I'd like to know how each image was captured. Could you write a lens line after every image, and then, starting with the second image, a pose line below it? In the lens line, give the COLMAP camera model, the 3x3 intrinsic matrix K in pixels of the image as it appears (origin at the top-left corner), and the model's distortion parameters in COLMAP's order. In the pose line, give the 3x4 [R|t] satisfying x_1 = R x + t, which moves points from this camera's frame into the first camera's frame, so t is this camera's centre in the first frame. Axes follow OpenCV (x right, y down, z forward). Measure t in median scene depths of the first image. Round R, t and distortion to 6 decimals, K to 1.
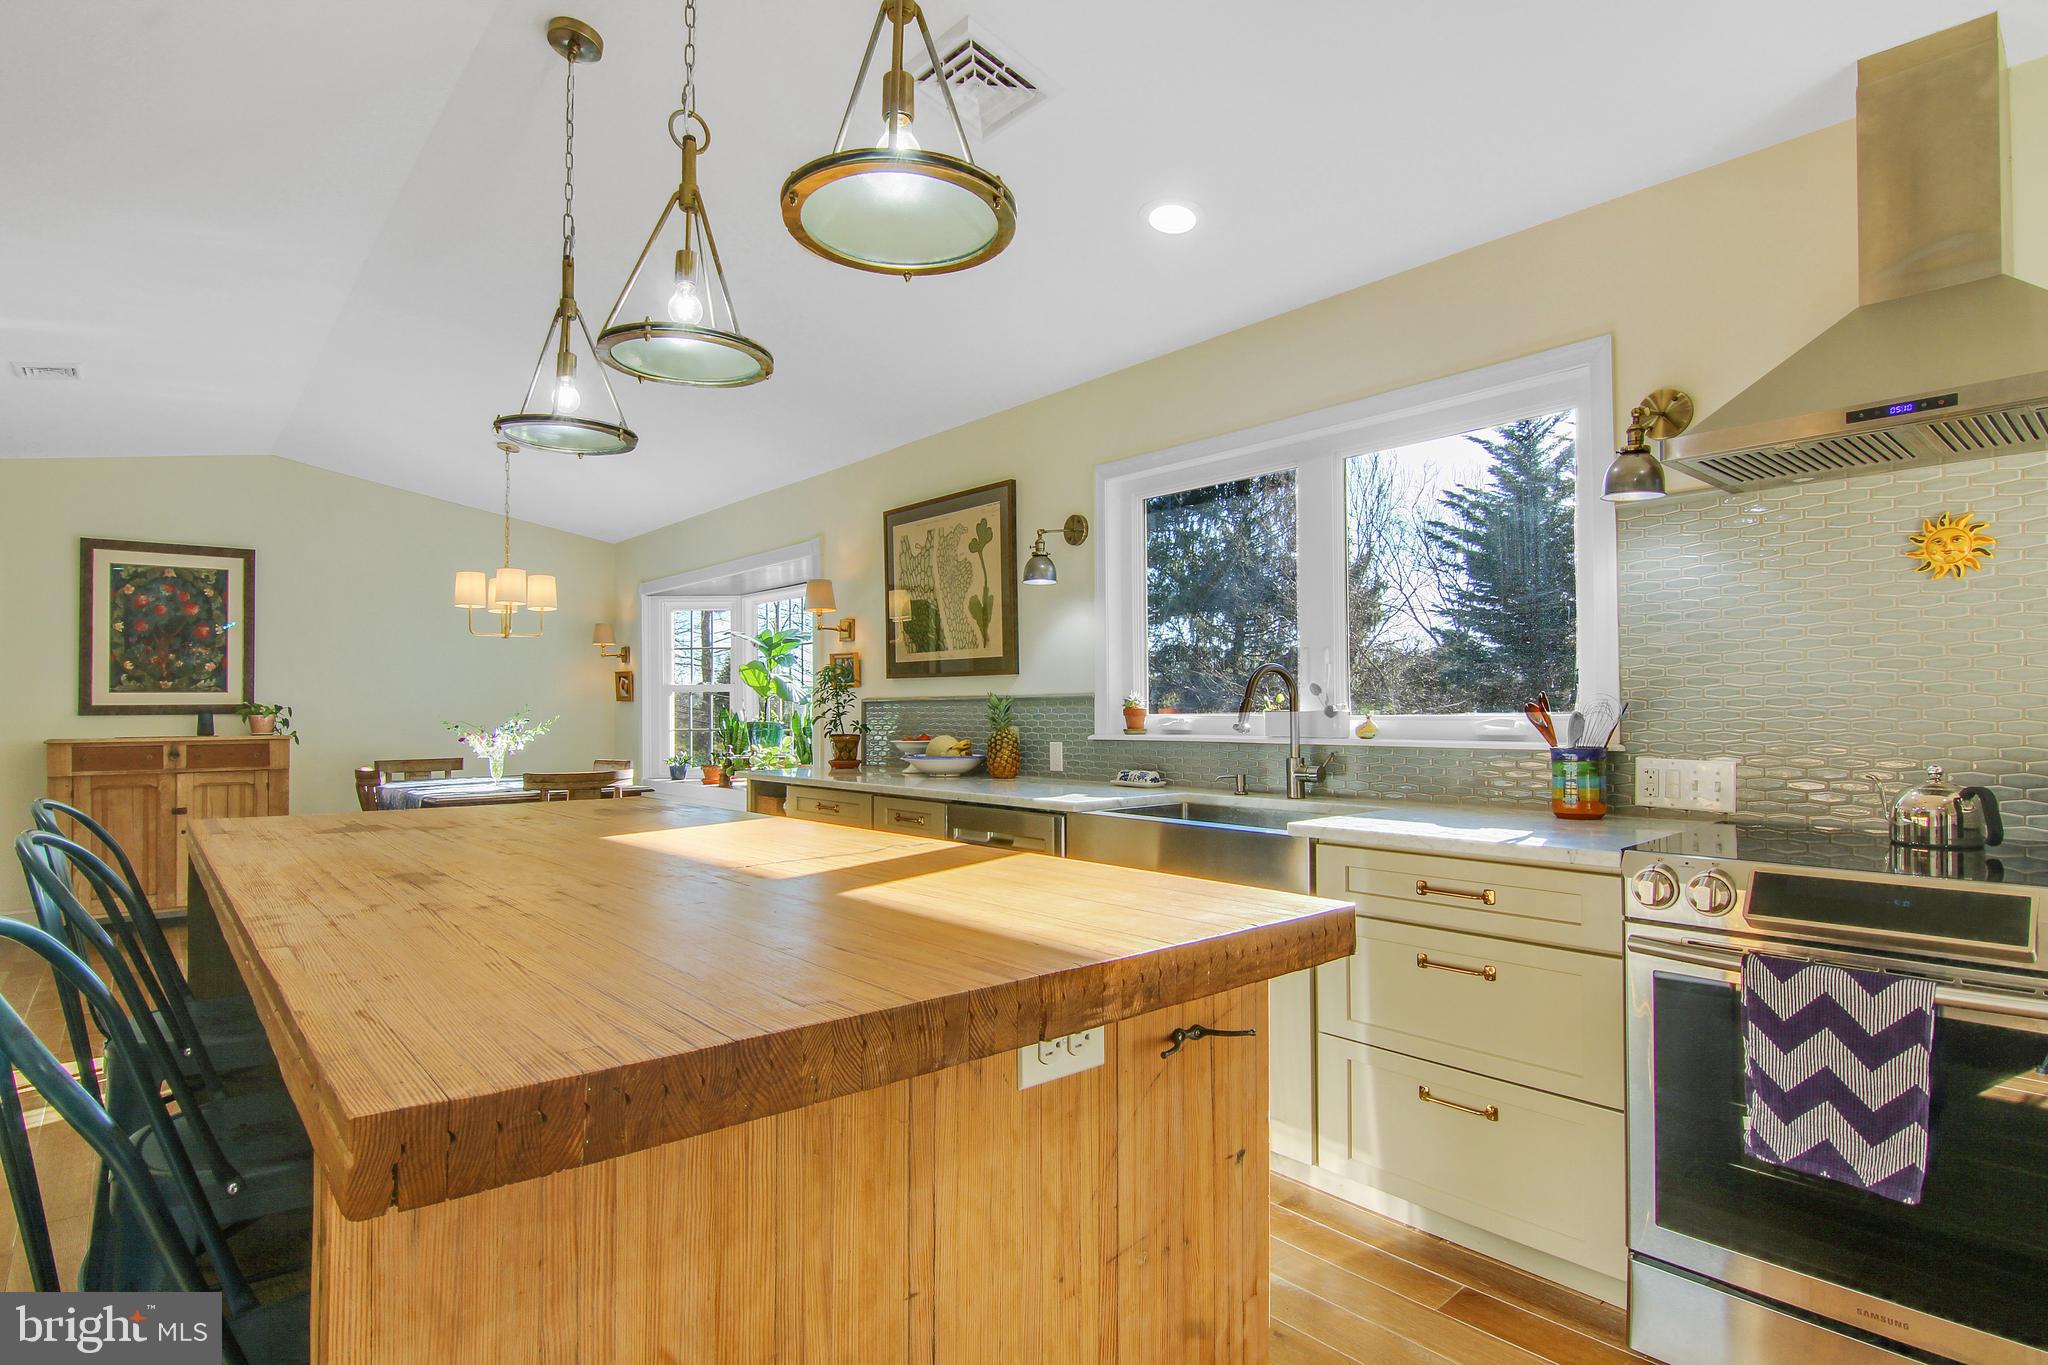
lens RADIAL K [[1051.3, 0, 1032.1], [0, 1051.3, 685.5], [0, 0, 1]] dist [-0.004744, -0.011051]
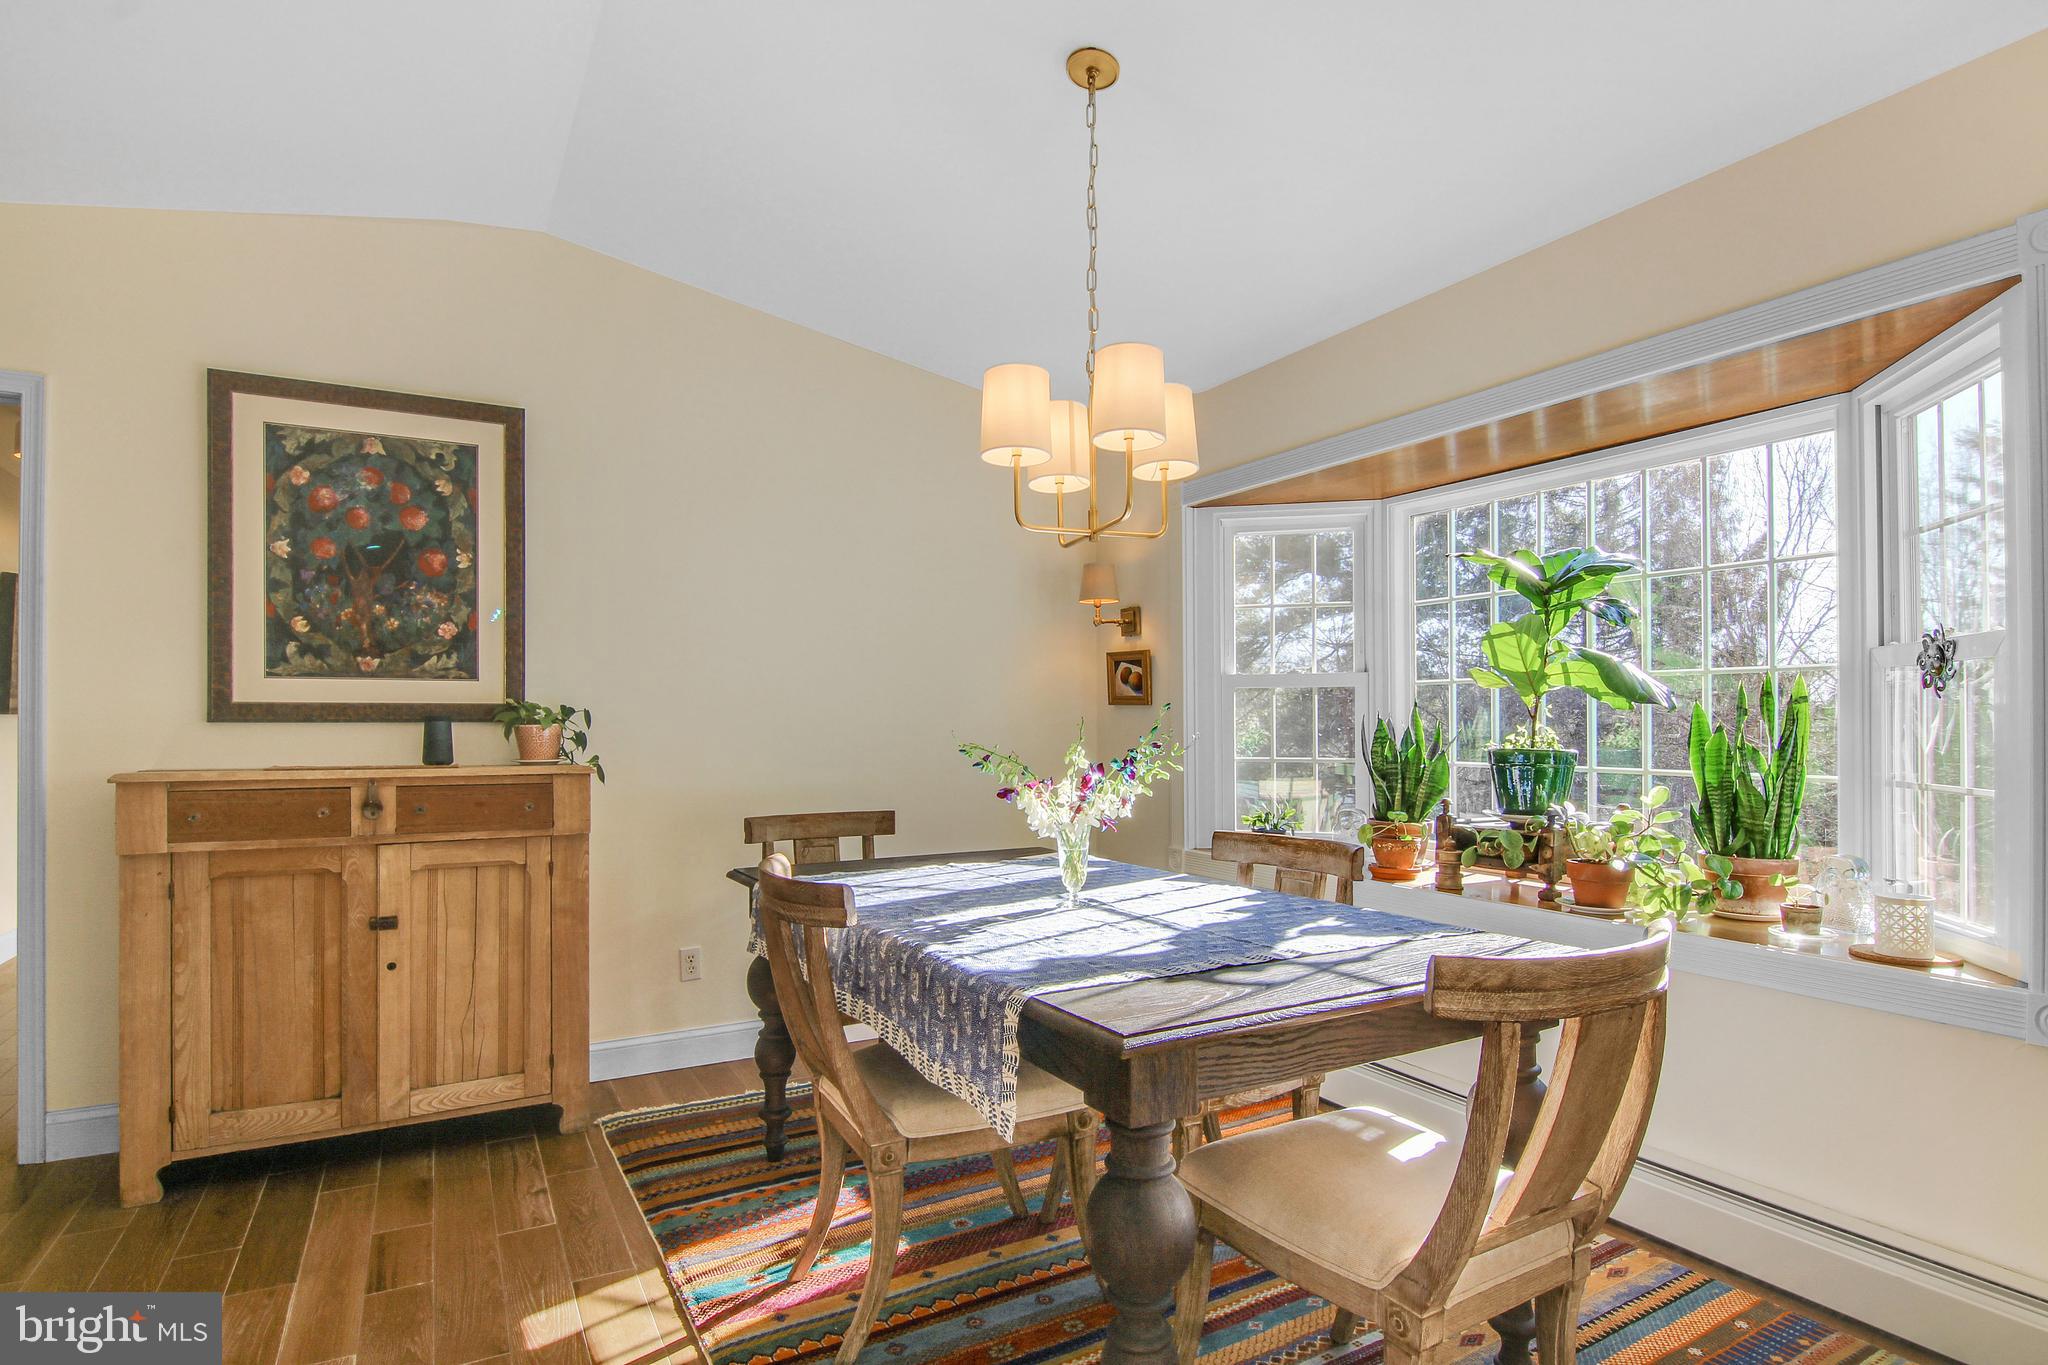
lens RADIAL K [[1051.3, 0, 1047.3], [0, 1051.3, 727.5], [0, 0, 1]] dist [-0.004744, -0.011051]
pose [[0.982963, 0.010058, -0.183530, -0.410721], [-0.005265, 0.999633, 0.026586, 0.015200], [0.183730, -0.025167, 0.982655, 0.558394]]
